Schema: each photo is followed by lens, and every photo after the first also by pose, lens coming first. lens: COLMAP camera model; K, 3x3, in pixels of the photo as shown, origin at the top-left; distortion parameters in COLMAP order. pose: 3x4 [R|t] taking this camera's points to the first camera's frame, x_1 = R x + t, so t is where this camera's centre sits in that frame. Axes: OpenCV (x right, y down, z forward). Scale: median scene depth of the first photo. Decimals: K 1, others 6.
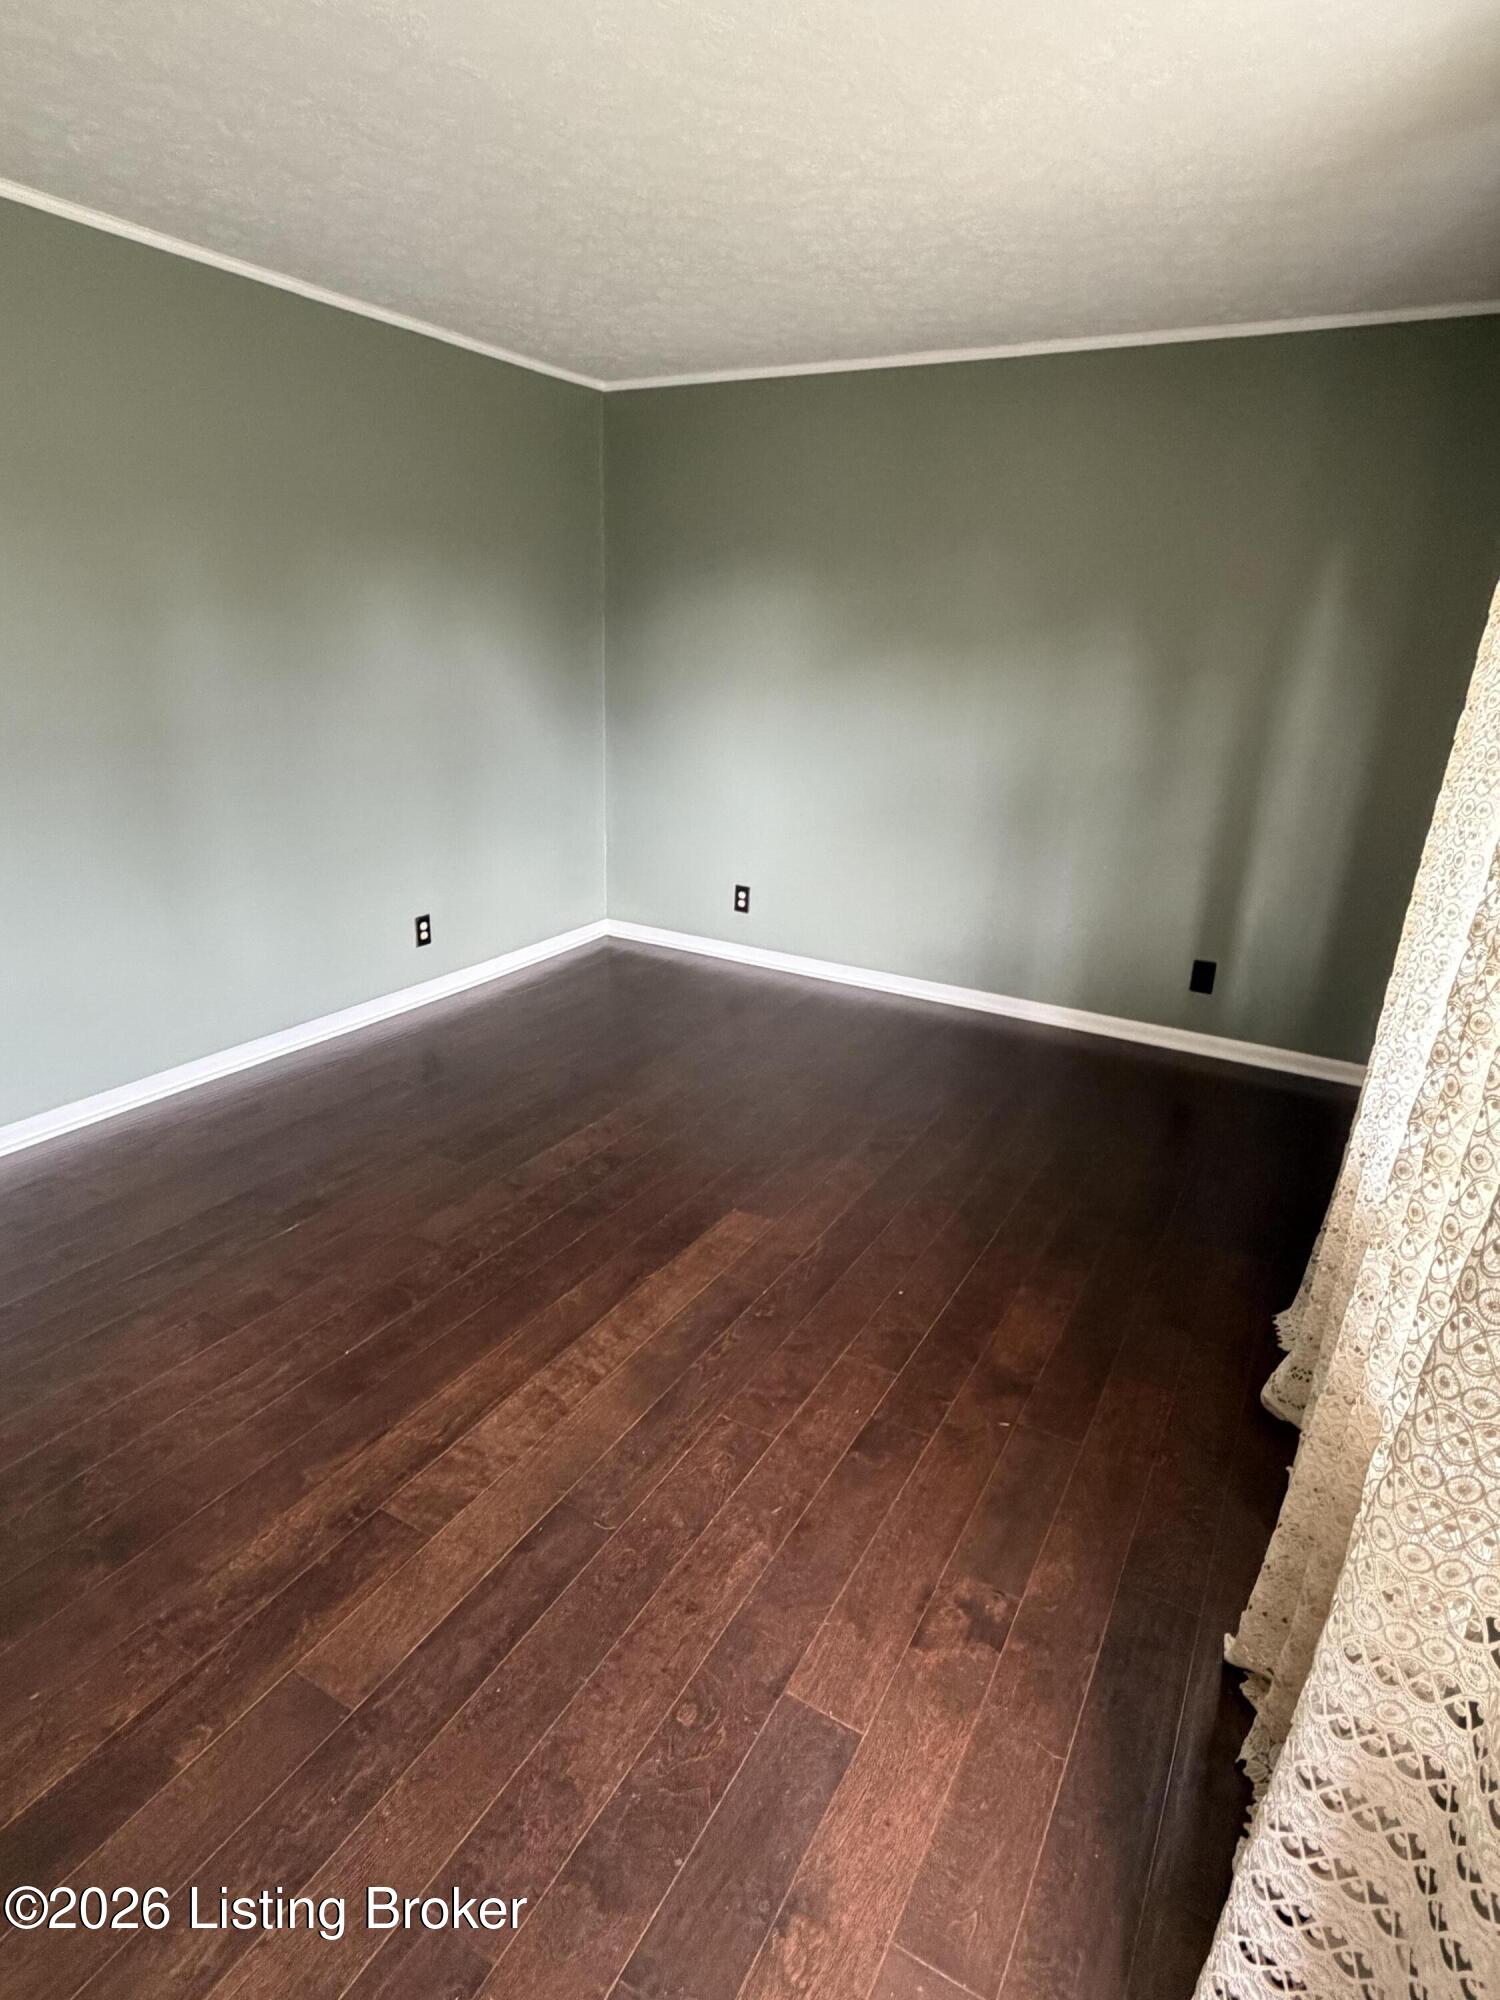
lens RADIAL K [[1070.1, 0, 753.4], [0, 1070.1, 1011.9], [0, 0, 1]] dist [0.000680, 0.000389]
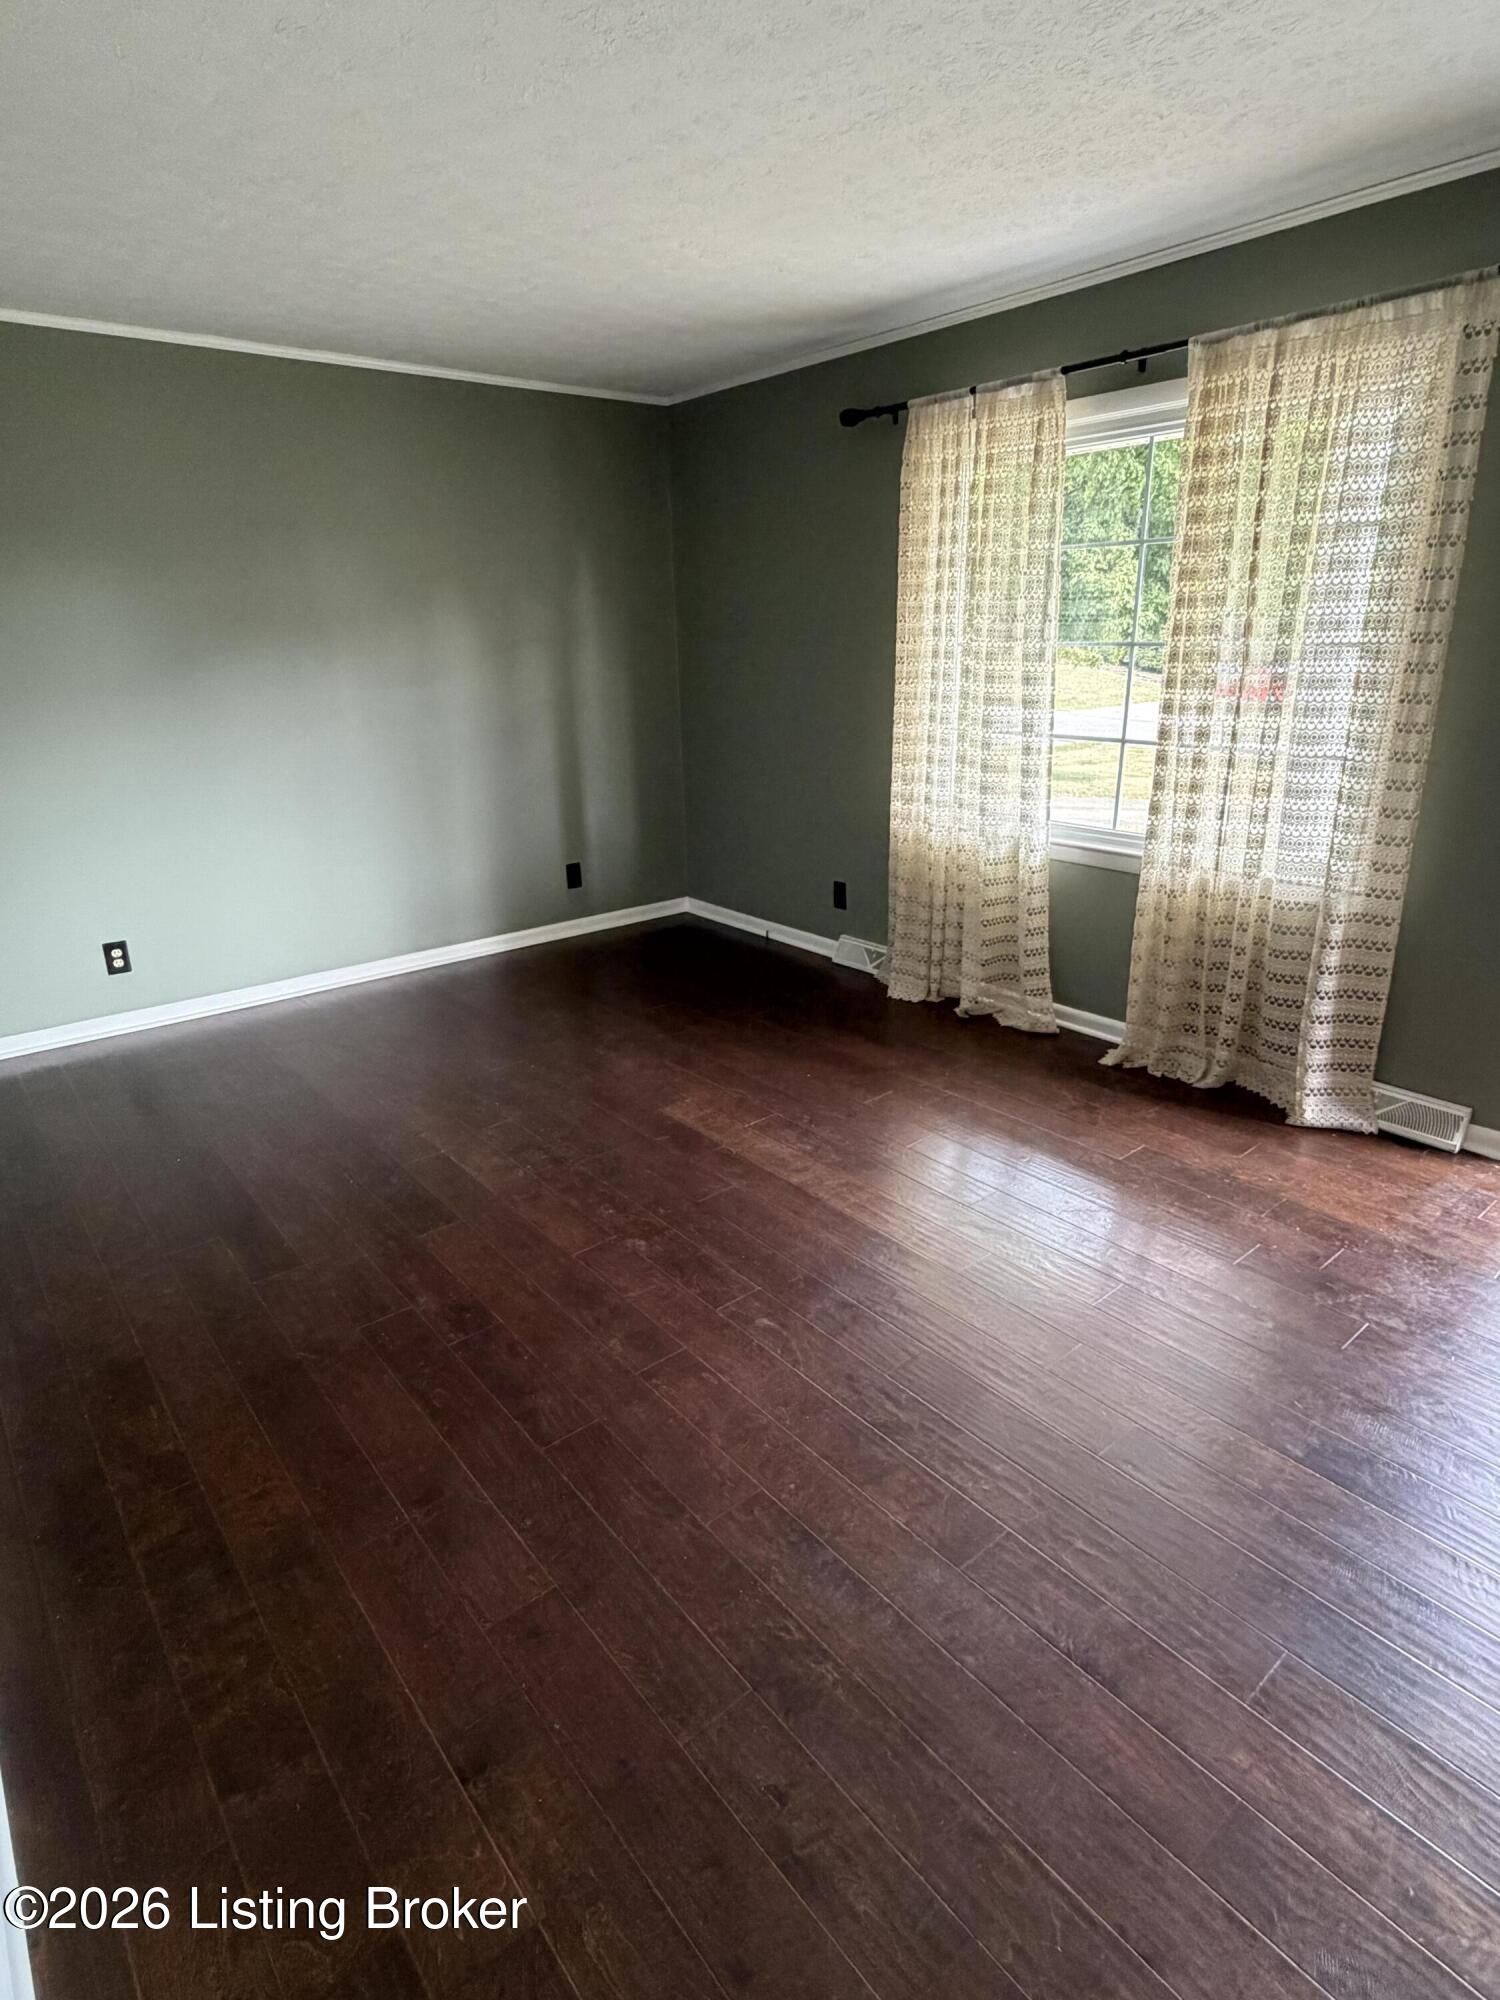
lens RADIAL K [[1070.1, 0, 757.4], [0, 1070.1, 991.0], [0, 0, 1]] dist [0.000680, 0.000389]
pose [[0.360498, -0.345728, 0.866322, -0.772566], [0.340348, 0.913492, 0.222925, -0.134150], [-0.868450, 0.214487, 0.446980, 0.267048]]
